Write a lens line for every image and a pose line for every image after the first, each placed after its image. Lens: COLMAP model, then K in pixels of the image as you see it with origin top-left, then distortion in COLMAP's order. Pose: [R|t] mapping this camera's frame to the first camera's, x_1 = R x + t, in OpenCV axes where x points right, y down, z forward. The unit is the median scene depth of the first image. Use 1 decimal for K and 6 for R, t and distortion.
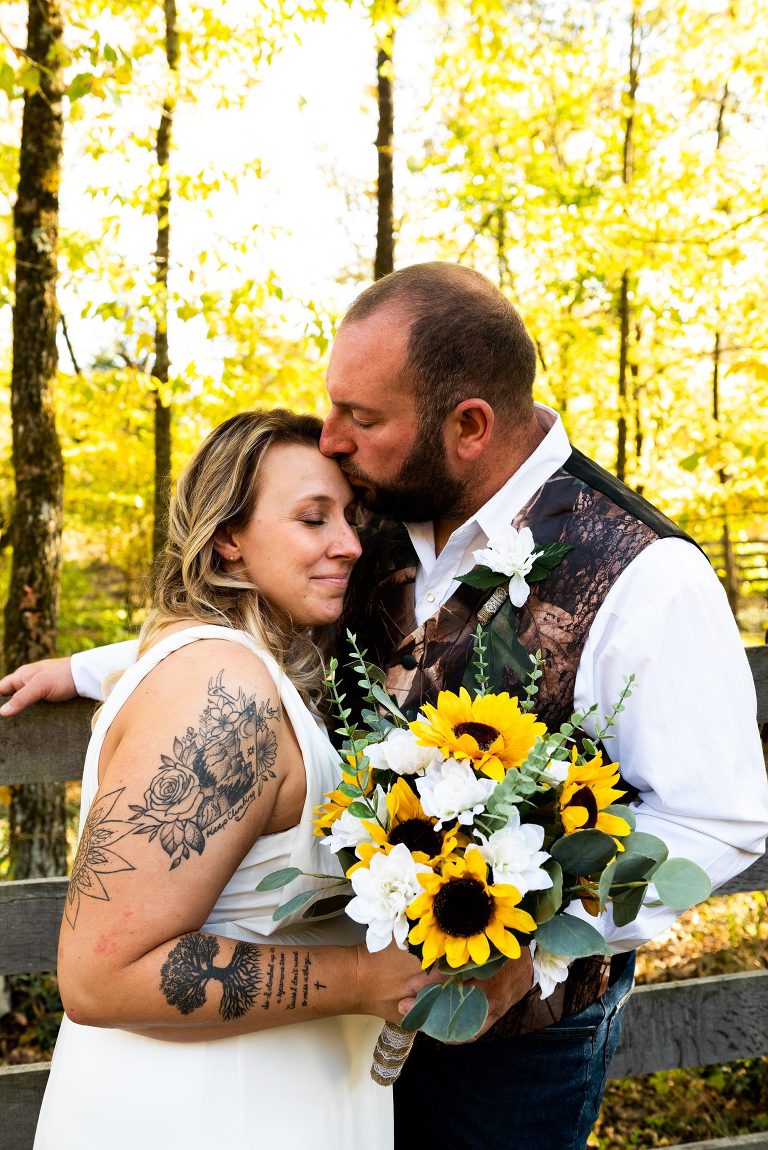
lens RADIAL K [[1187.9, 0, 384.0], [0, 1187.9, 575.0], [0, 0, 1]] dist [0.006550, -0.011852]
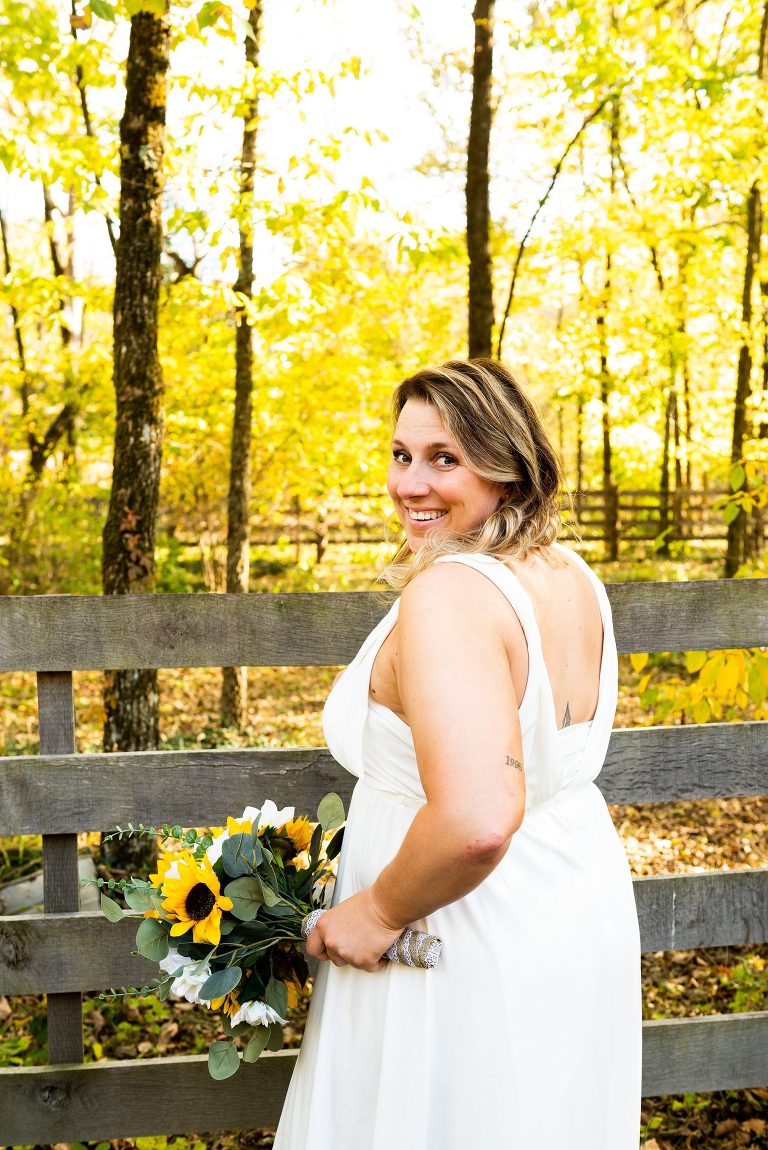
lens RADIAL K [[1403.3, 0, 386.9], [0, 1403.3, 599.1], [0, 0, 1]] dist [-0.018804, 0.062909]
pose [[0.998174, 0.034918, -0.049297, -0.014142], [-0.032018, 0.997777, 0.058442, 0.007009], [0.051229, -0.056757, 0.997073, -0.119832]]
